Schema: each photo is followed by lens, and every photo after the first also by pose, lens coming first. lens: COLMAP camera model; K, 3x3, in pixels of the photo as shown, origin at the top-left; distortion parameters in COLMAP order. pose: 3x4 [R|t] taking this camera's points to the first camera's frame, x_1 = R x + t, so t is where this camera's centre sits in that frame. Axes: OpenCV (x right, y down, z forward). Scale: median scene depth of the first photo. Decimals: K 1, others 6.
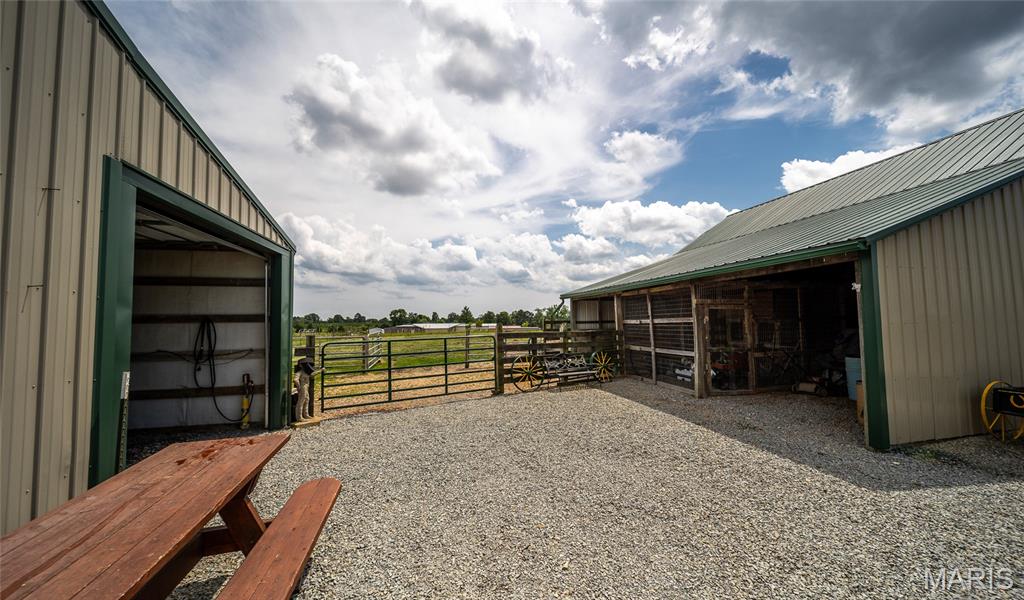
lens RADIAL K [[372.1, 0, 510.4], [0, 372.1, 312.5], [0, 0, 1]] dist [-0.000642, -0.000020]
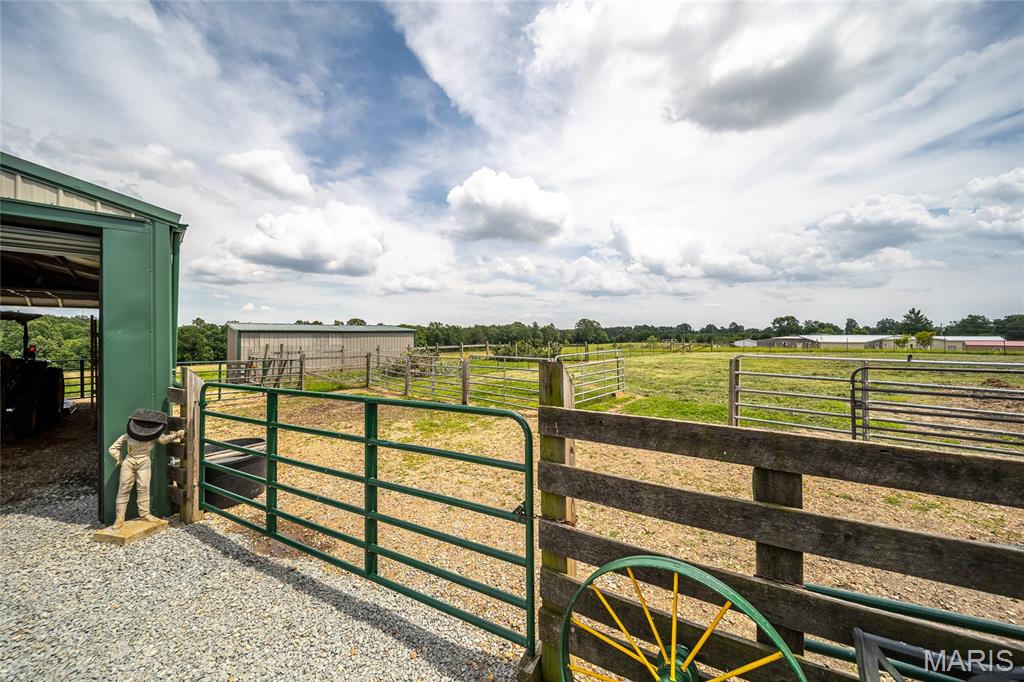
lens RADIAL K [[352.1, 0, 509.3], [0, 352.1, 335.3], [0, 0, 1]] dist [0.000146, 0.000035]
pose [[0.527391, 0.012119, -0.849536, 0.127653], [0.019111, 0.999476, 0.026122, 0.005258], [0.849408, -0.030012, 0.526883, 0.822046]]
